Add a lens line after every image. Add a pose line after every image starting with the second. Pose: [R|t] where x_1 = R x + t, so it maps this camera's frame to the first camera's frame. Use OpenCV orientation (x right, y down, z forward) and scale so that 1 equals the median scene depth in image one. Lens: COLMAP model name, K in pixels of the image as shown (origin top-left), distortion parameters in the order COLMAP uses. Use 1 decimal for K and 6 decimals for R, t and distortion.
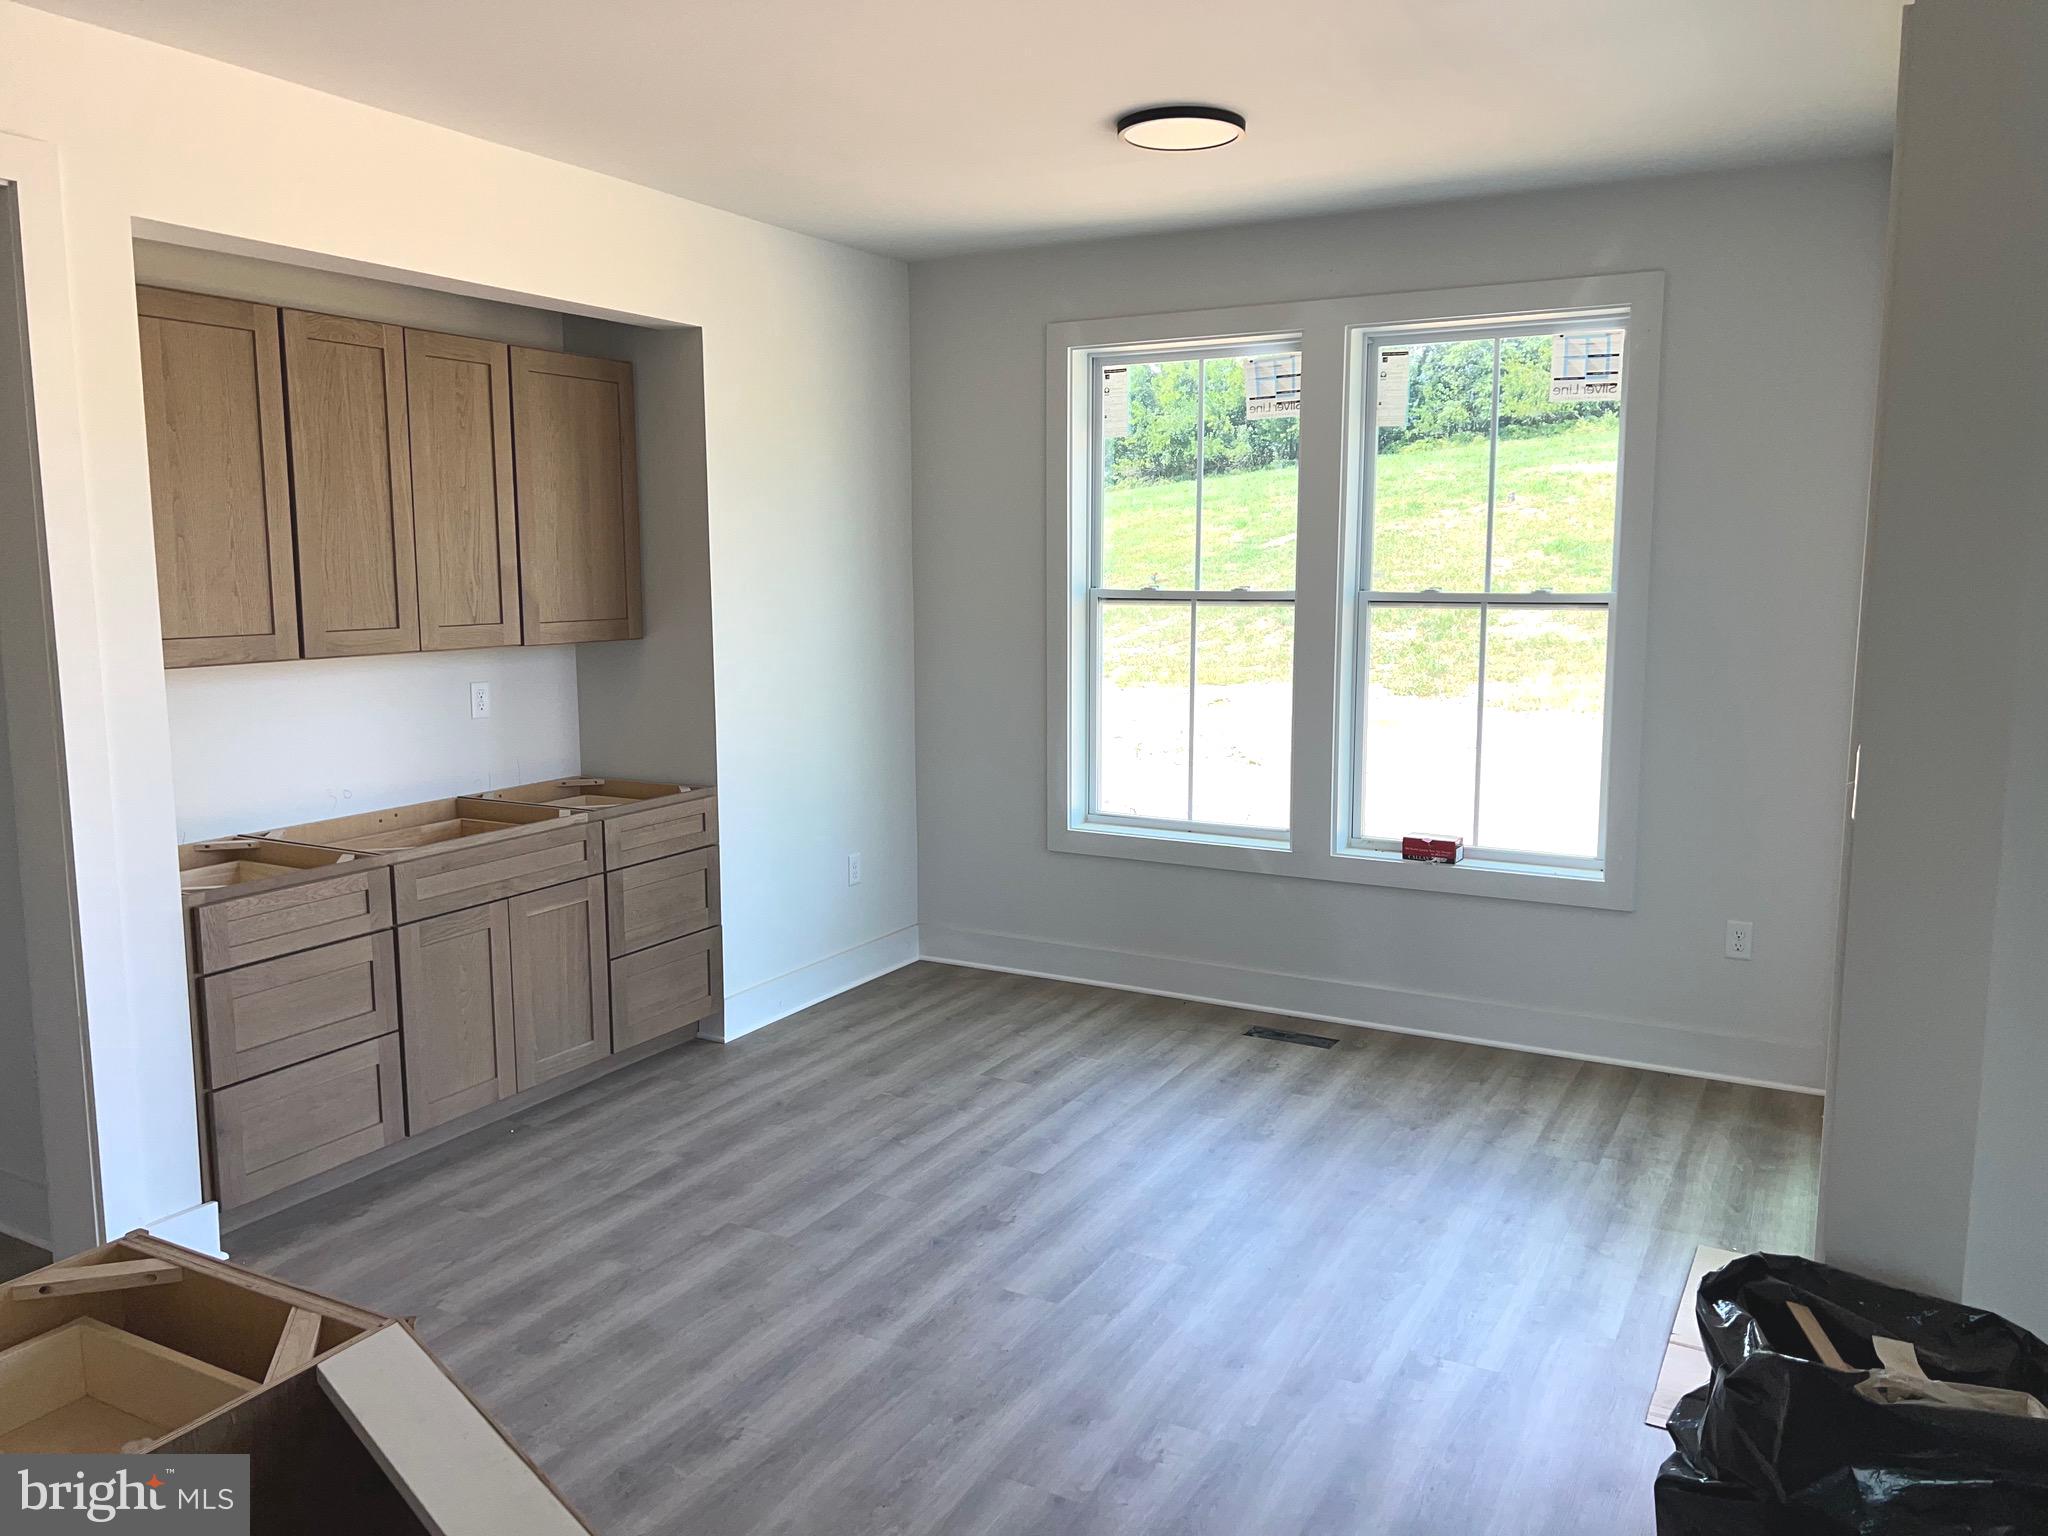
lens RADIAL K [[1541.1, 0, 1019.1], [0, 1541.1, 748.4], [0, 0, 1]] dist [0.045605, -0.040754]
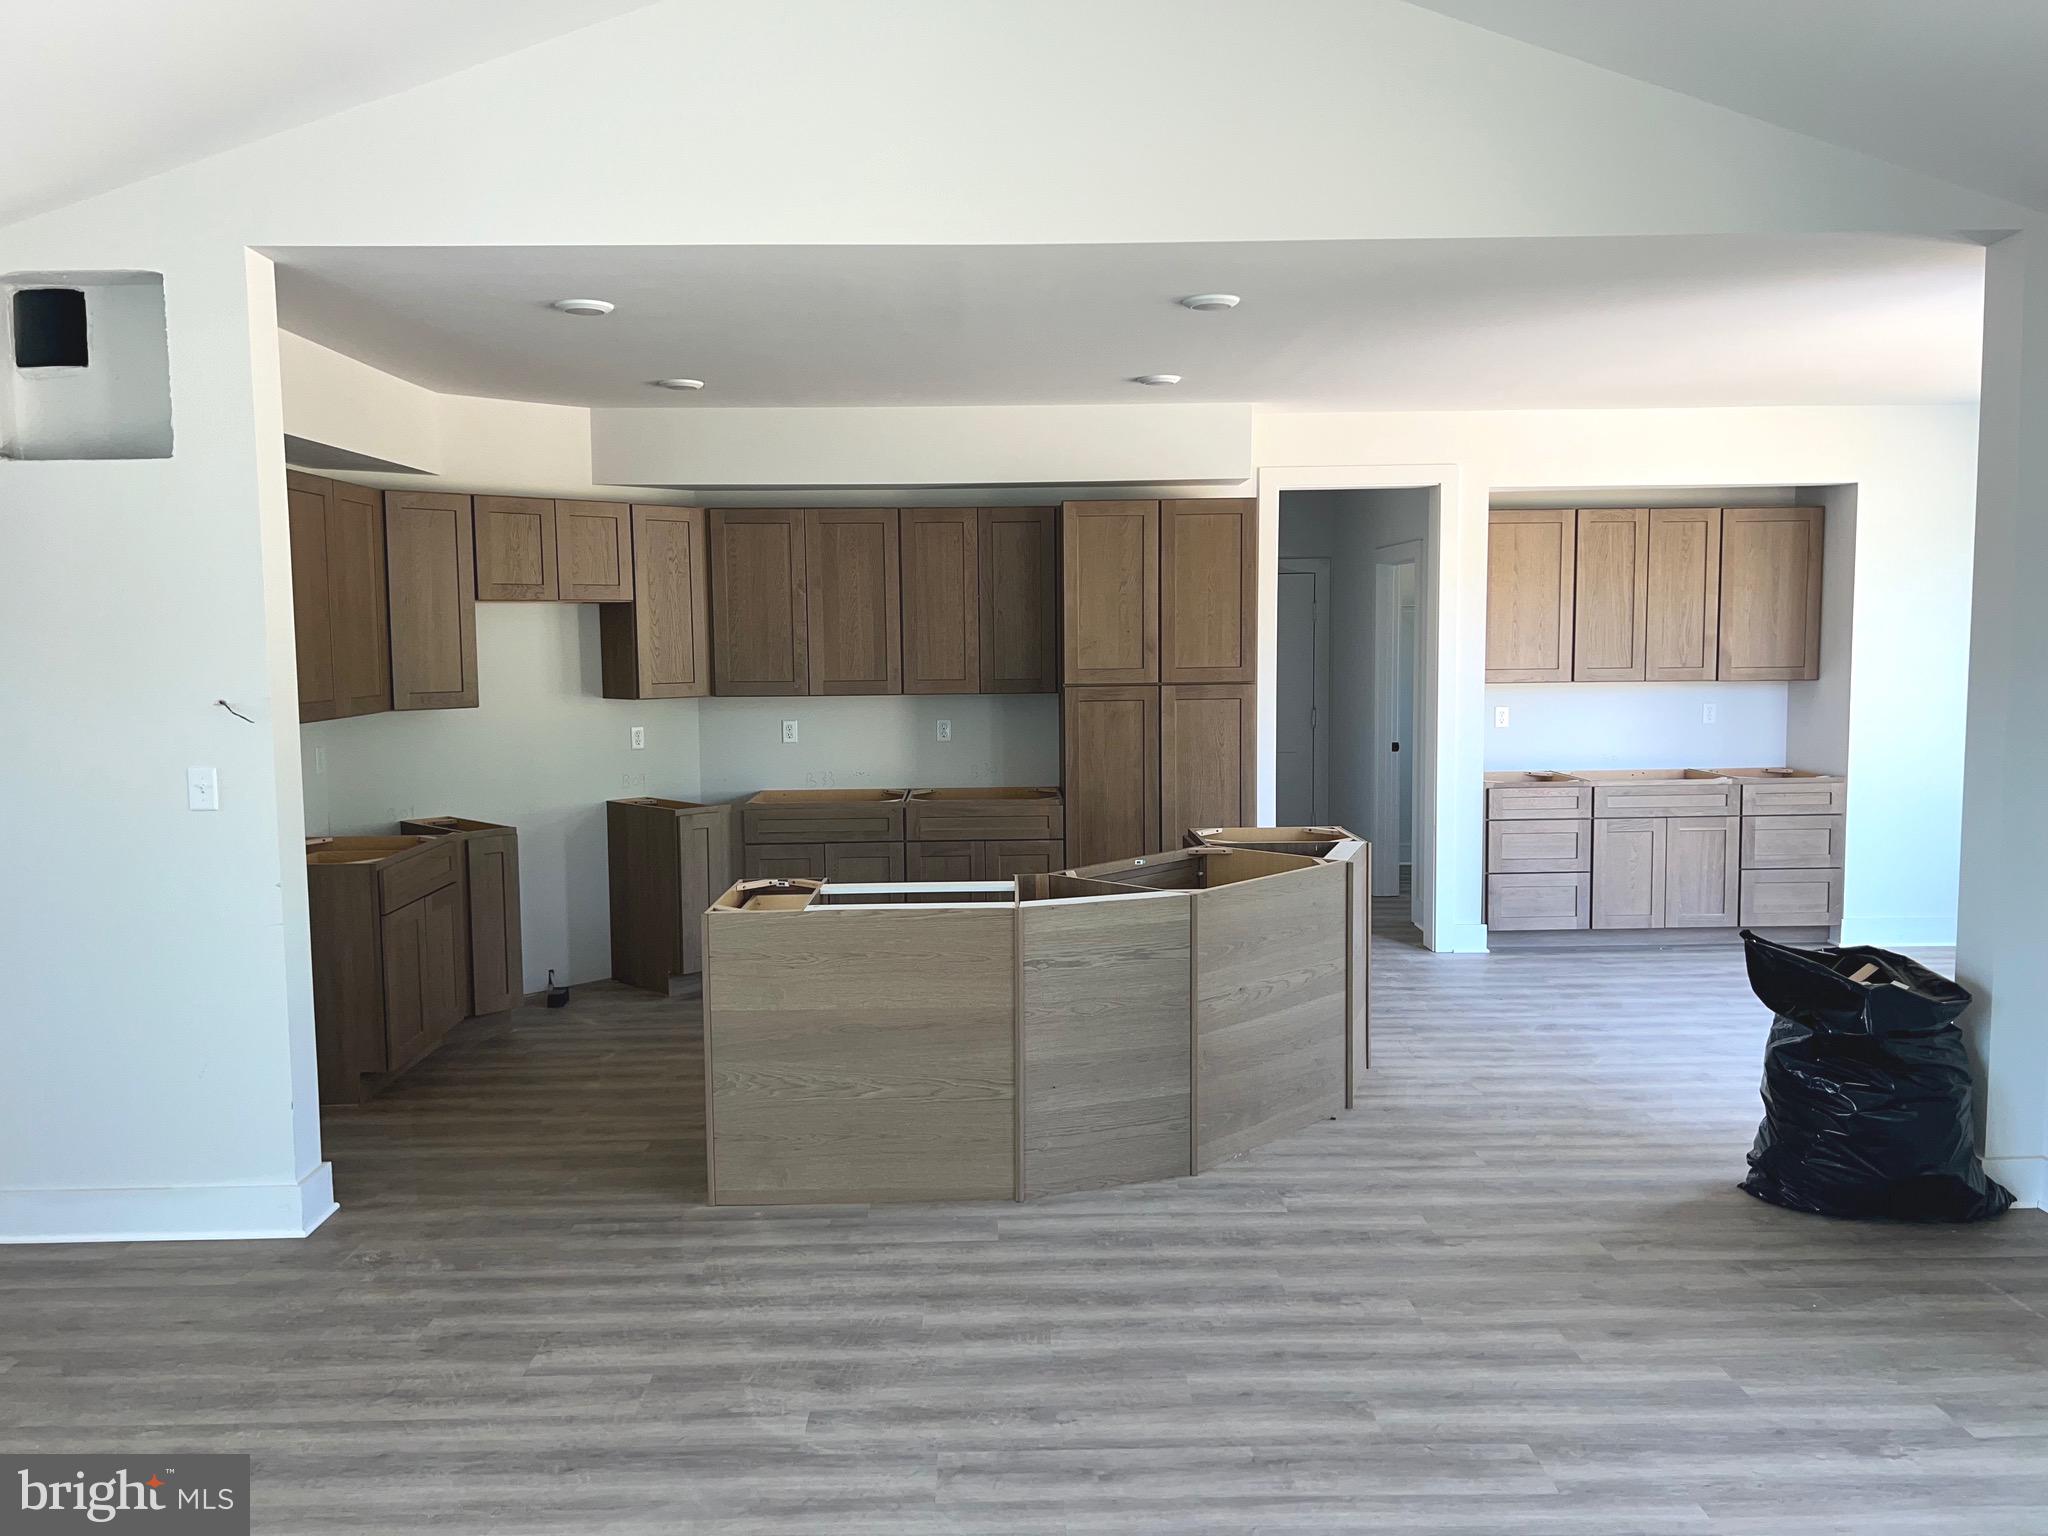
lens RADIAL K [[1541.1, 0, 1014.6], [0, 1541.1, 763.7], [0, 0, 1]] dist [0.045605, -0.040754]
pose [[0.498382, 0.074316, -0.863767, 0.773874], [-0.098787, 0.994698, 0.028582, 0.051985], [0.861311, 0.071084, 0.503081, -0.521532]]
